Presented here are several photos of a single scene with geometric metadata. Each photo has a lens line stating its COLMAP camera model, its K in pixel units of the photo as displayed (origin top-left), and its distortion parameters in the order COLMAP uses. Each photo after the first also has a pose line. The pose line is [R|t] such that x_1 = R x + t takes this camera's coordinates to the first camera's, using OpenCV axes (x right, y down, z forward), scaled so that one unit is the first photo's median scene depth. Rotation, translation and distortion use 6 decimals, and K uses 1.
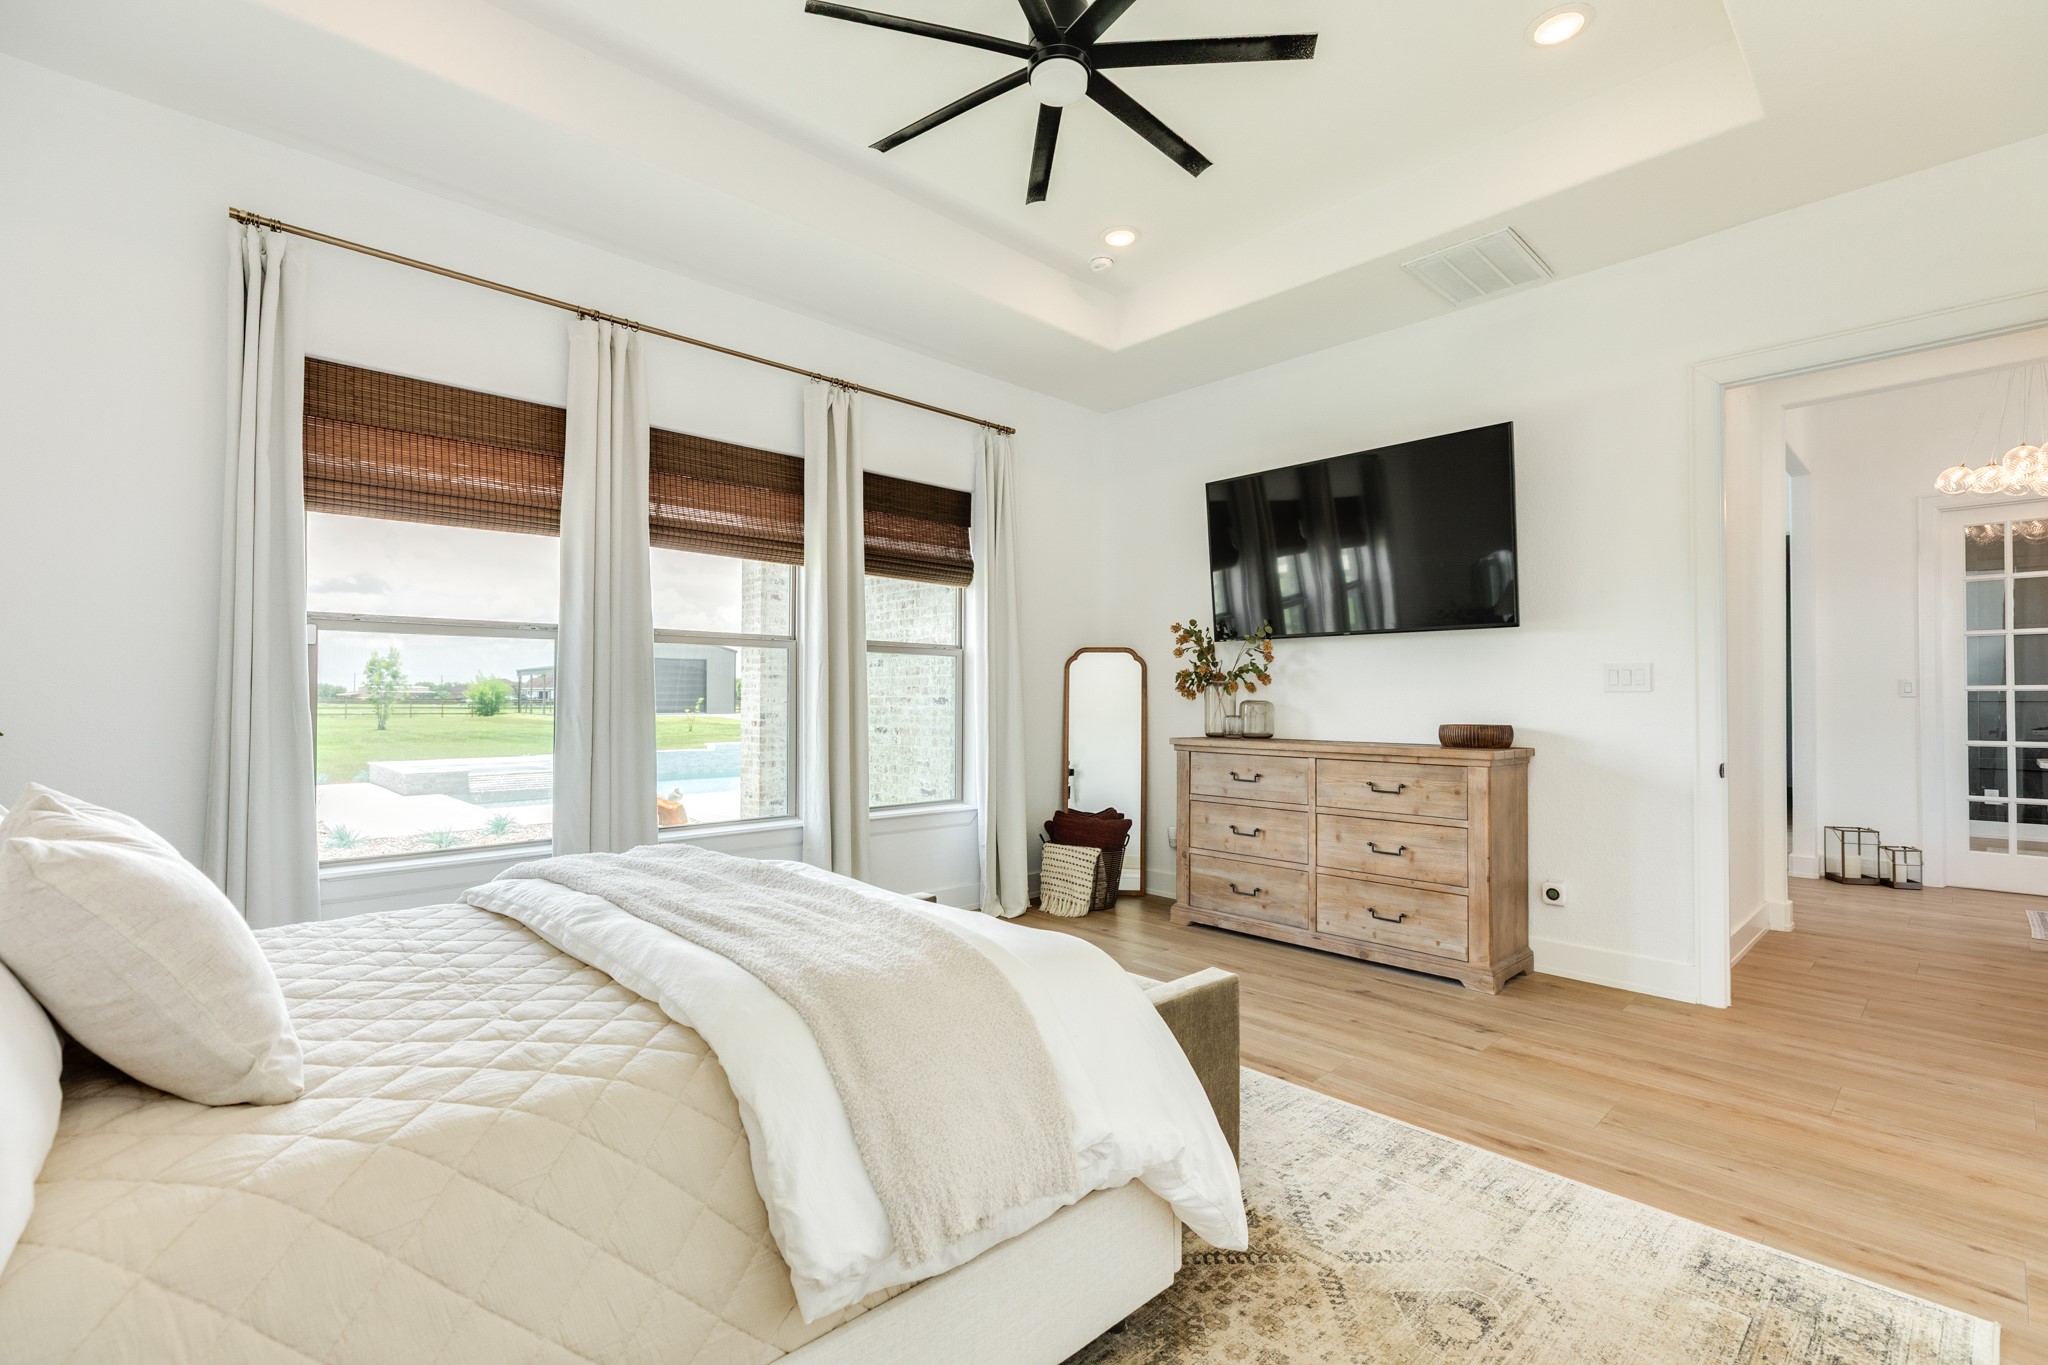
lens RADIAL K [[915.3, 0, 1019.4], [0, 915.3, 691.6], [0, 0, 1]] dist [0.001863, 0.000199]
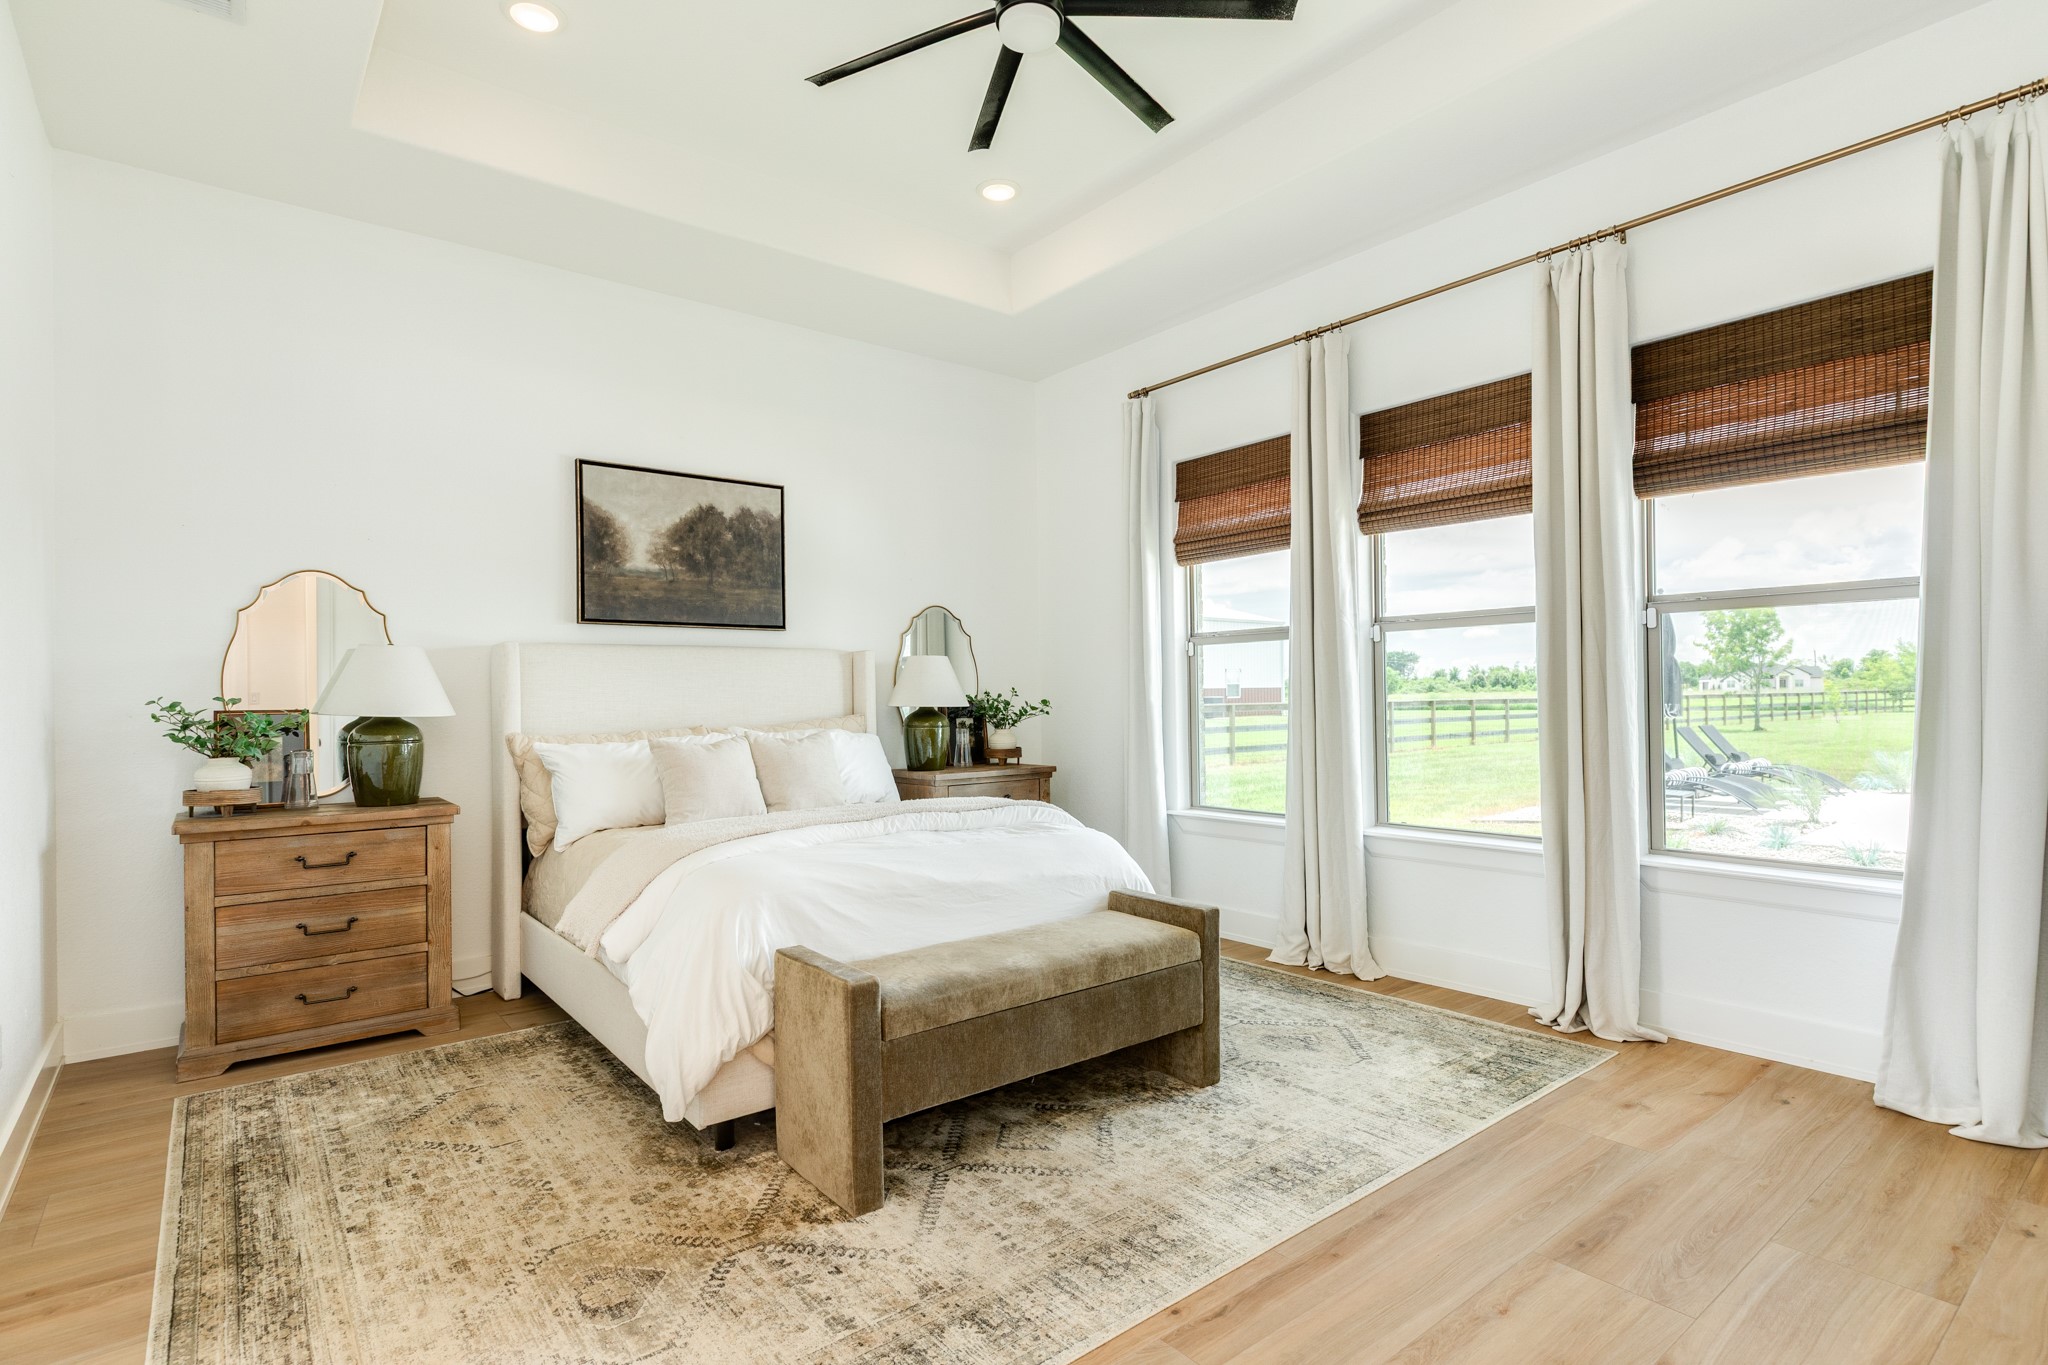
lens RADIAL K [[1020.8, 0, 1015.5], [0, 1020.8, 683.7], [0, 0, 1]] dist [0.015961, -0.000056]
pose [[-0.083474, -0.010527, -0.996454, 0.729626], [0.026645, 0.999563, -0.012792, 0.004913], [0.996154, -0.027618, -0.083157, 0.712294]]
